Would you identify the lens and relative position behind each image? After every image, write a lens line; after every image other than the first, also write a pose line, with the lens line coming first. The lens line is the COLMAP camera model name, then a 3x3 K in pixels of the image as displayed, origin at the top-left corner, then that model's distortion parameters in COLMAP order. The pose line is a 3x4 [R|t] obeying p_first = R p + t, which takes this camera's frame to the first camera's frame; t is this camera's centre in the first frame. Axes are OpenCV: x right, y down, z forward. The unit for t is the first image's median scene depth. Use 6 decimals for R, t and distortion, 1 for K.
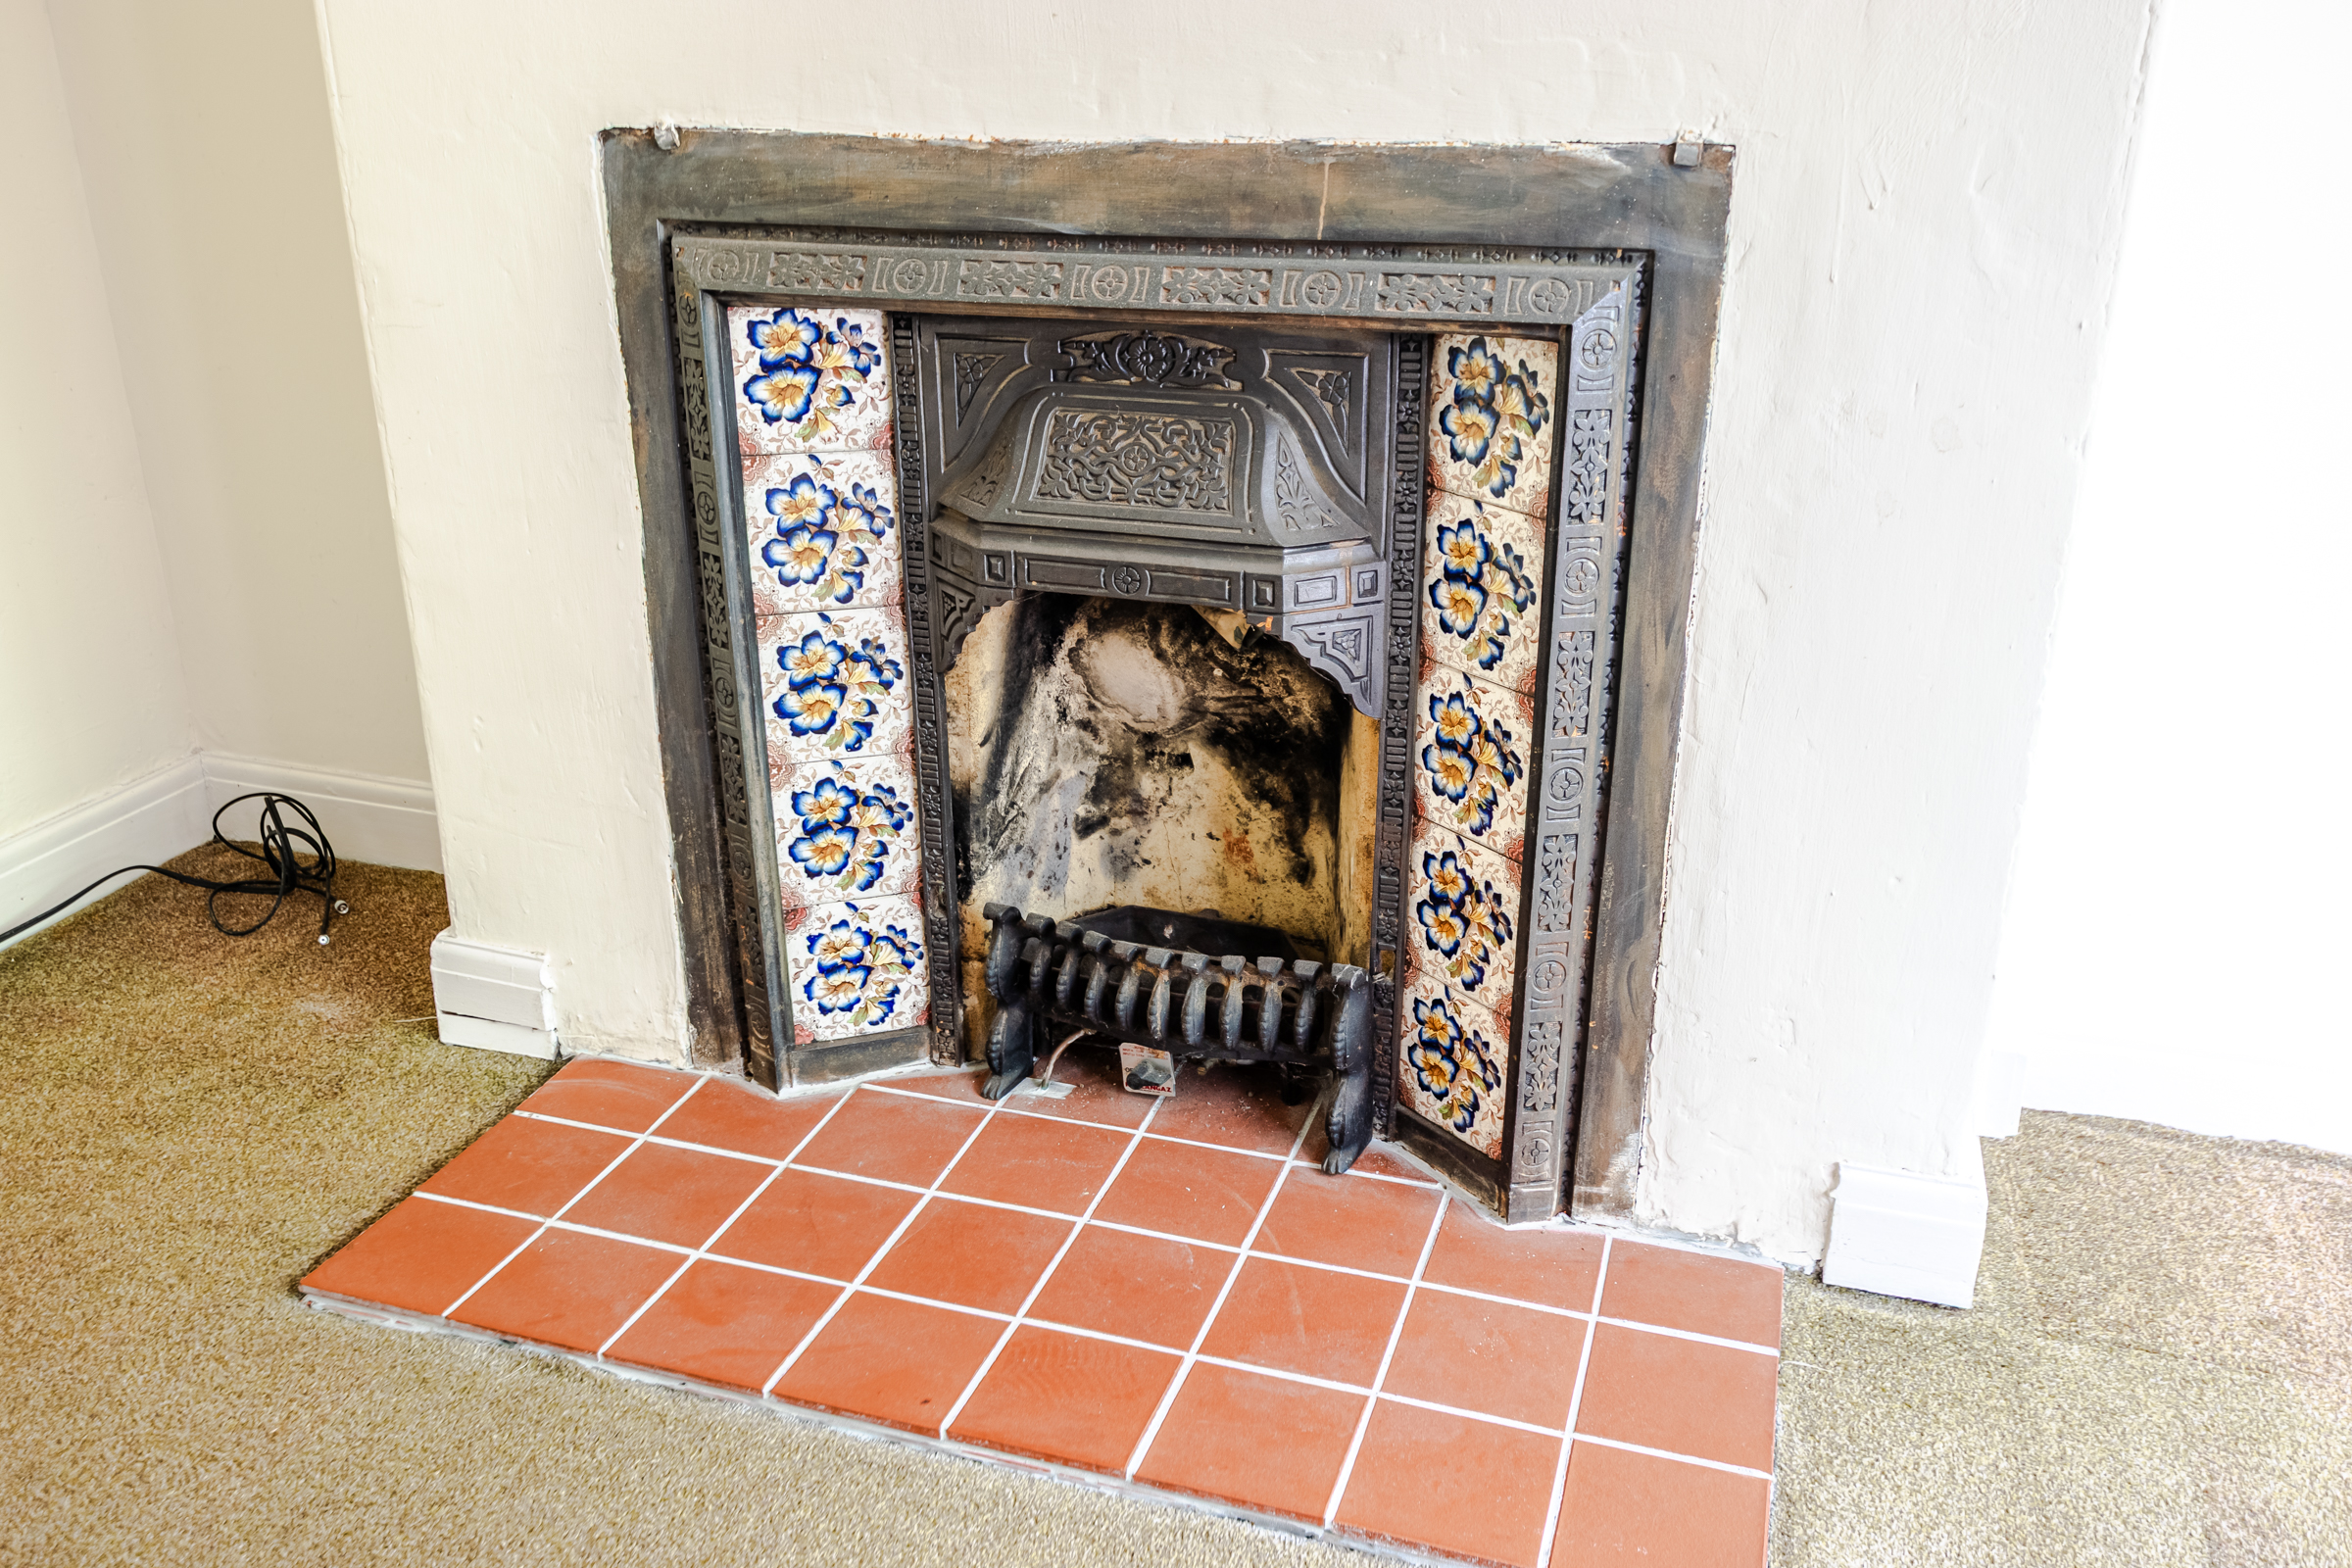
lens RADIAL K [[1945.2, 0, 1176.8], [0, 1945.2, 780.7], [0, 0, 1]] dist [0.005257, 0.003643]
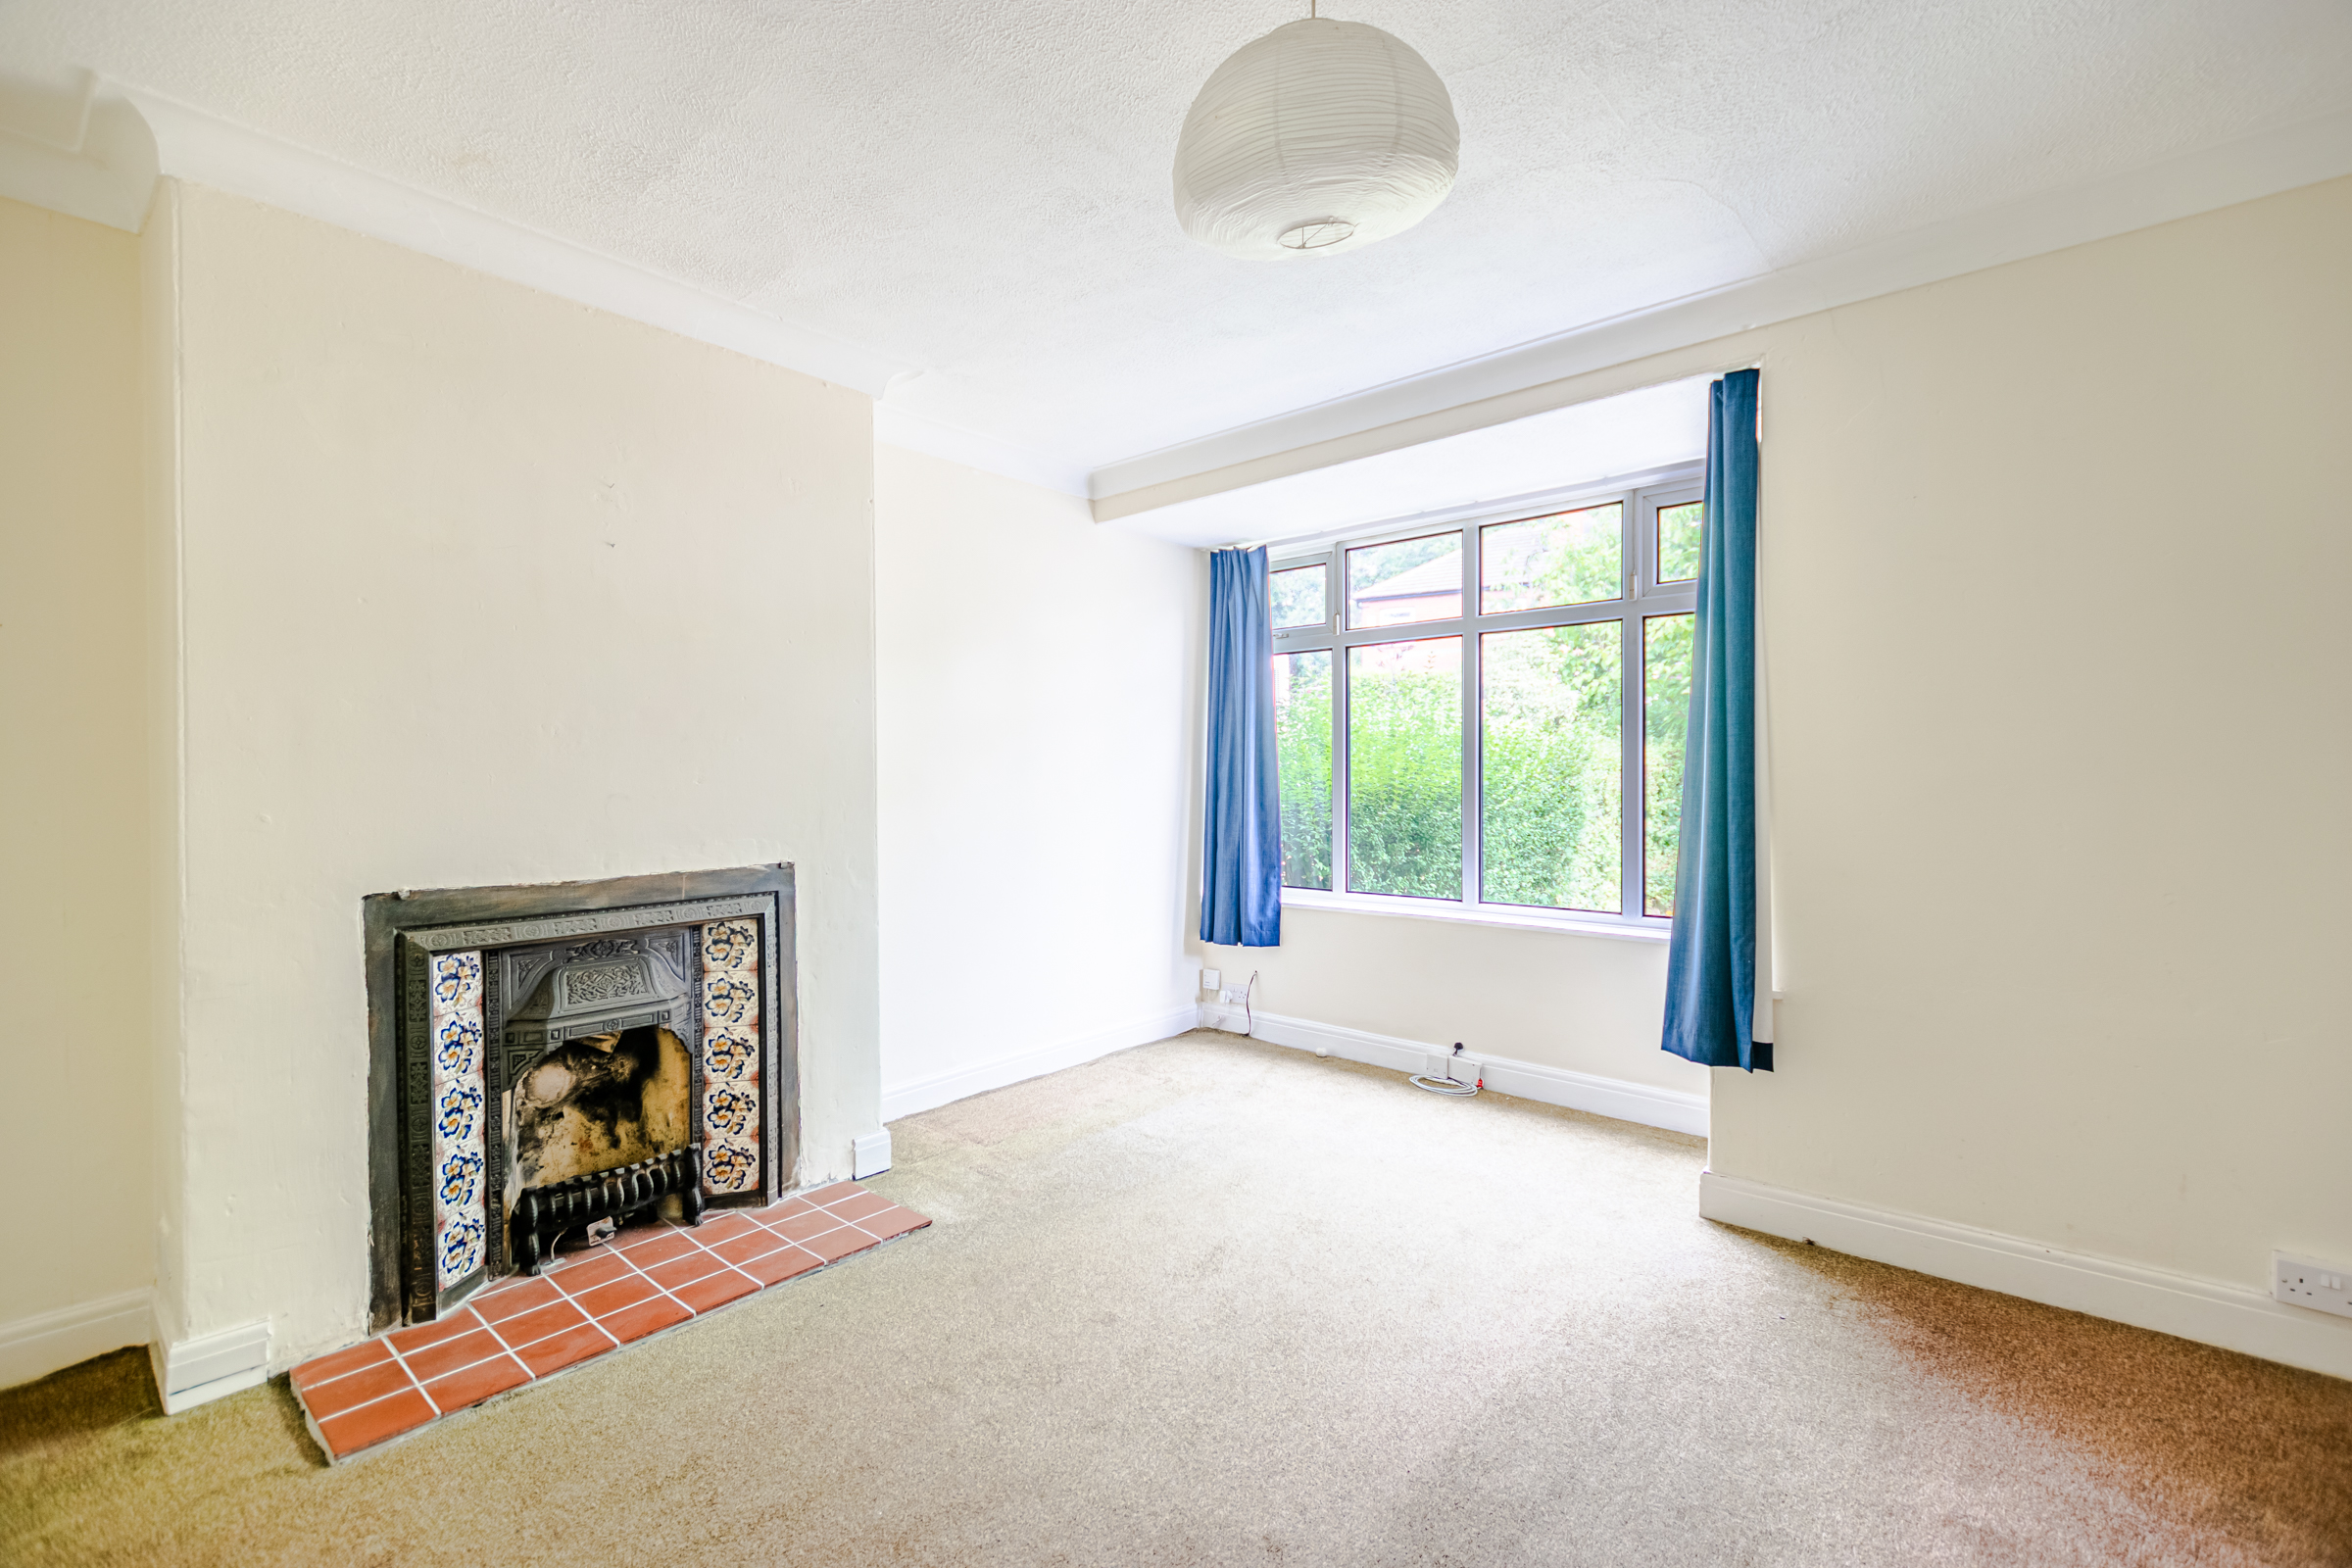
lens RADIAL K [[1007.9, 0, 1181.1], [0, 1007.9, 775.6], [0, 0, 1]] dist [0.006562, -0.001379]
pose [[0.393061, 0.002035, 0.919510, -1.022320], [0.348113, 0.925235, -0.150854, 0.069007], [-0.851070, 0.379388, 0.362966, -0.365384]]
